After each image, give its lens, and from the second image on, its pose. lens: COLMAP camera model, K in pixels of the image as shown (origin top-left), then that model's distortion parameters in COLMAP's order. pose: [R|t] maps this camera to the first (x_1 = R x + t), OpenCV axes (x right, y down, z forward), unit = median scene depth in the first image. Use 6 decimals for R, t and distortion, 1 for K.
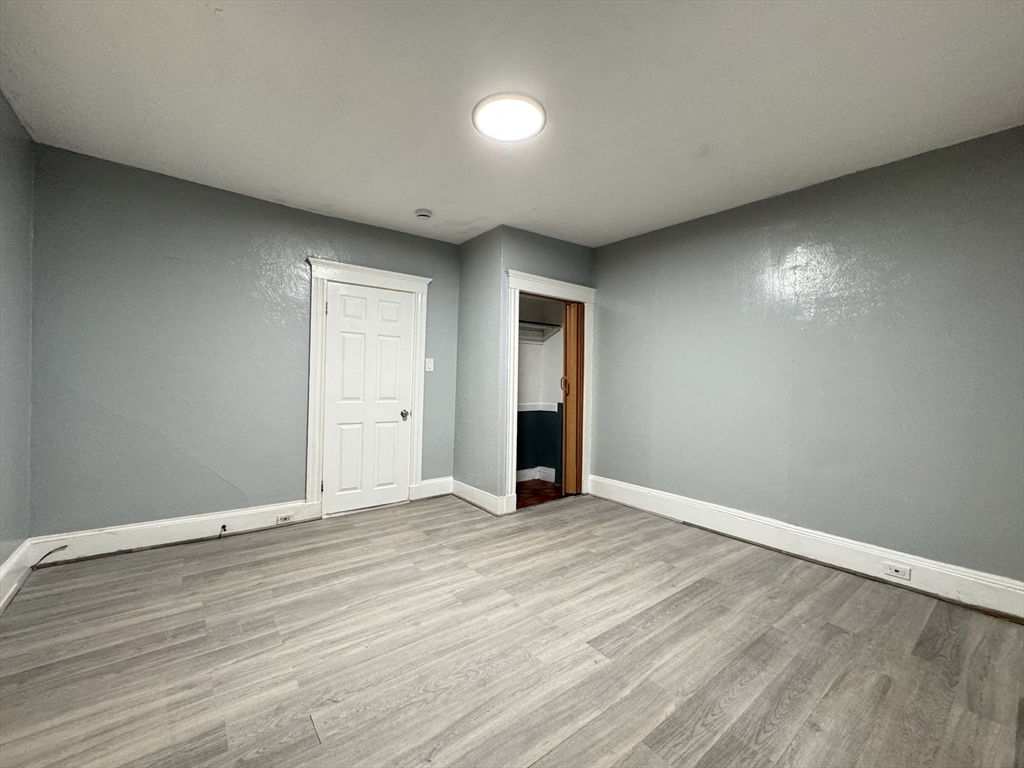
lens RADIAL K [[416.2, 0, 510.2], [0, 416.2, 384.6], [0, 0, 1]] dist [-0.001910, 0.000195]
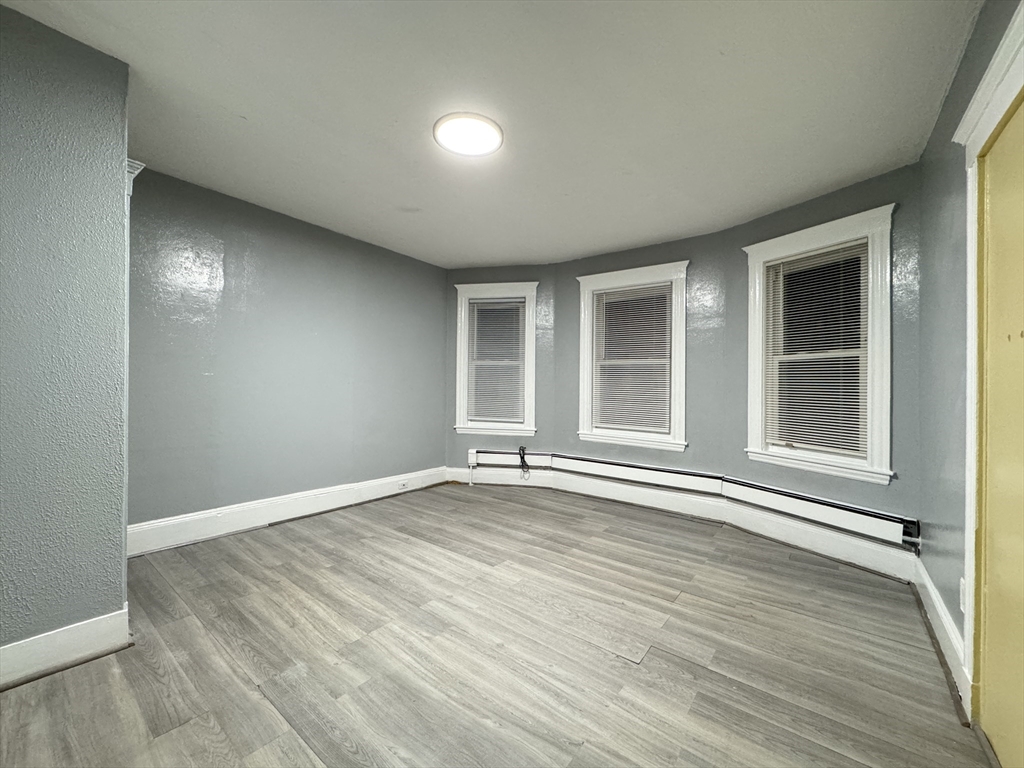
lens RADIAL K [[416.2, 0, 518.9], [0, 416.2, 383.2], [0, 0, 1]] dist [-0.001910, 0.000195]
pose [[-0.259541, -0.015248, 0.965612, -0.961175], [-0.013129, 0.999839, 0.012260, -0.019996], [-0.965643, -0.009495, -0.259699, 1.031111]]
